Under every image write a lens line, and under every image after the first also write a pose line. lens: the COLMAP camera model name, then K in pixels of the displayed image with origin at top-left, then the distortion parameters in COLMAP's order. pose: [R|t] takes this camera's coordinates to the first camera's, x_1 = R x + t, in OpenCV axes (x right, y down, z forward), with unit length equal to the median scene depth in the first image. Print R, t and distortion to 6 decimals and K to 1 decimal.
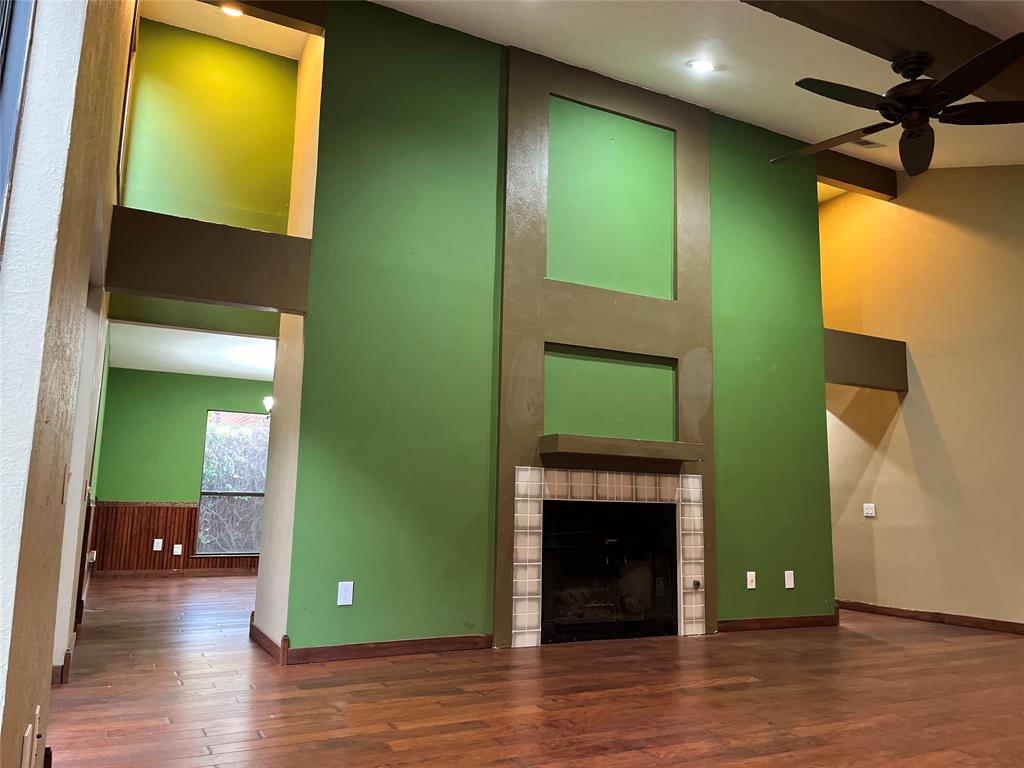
lens RADIAL K [[772.9, 0, 512.0], [0, 772.9, 384.0], [0, 0, 1]] dist [0.066033, -0.089006]
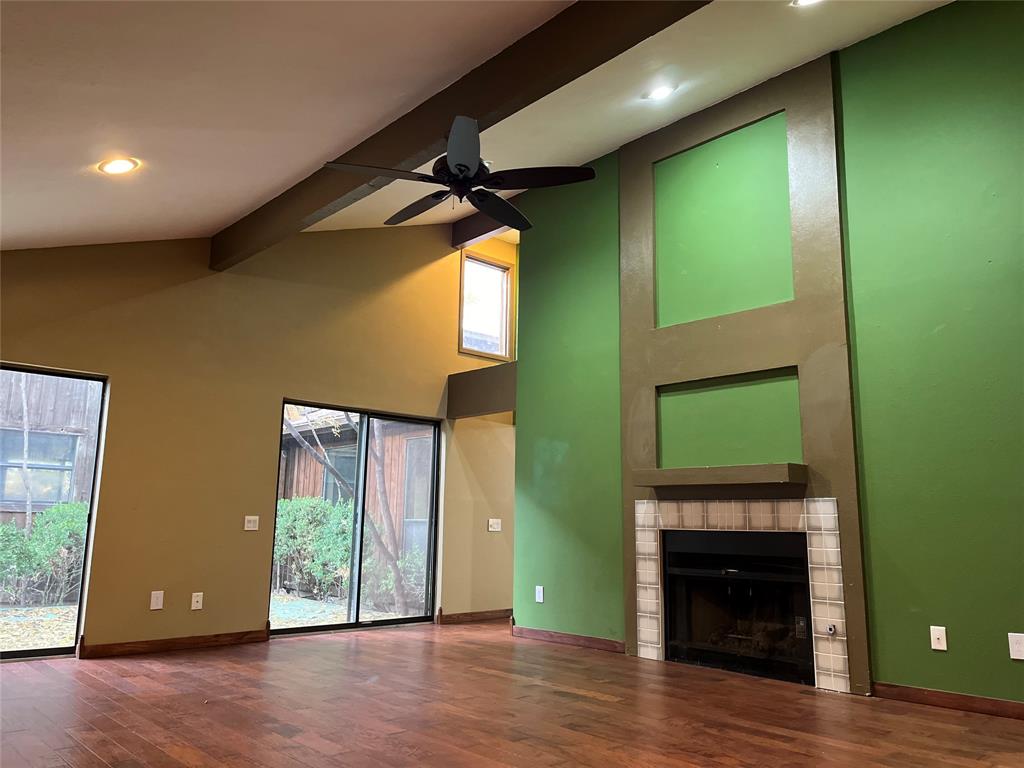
lens RADIAL K [[772.9, 0, 512.0], [0, 772.9, 384.0], [0, 0, 1]] dist [0.066033, -0.089006]
pose [[0.245559, -0.191365, -0.950305, 1.042722], [0.142436, 0.976804, -0.159895, 0.089474], [0.958860, -0.096094, 0.267120, 0.495010]]
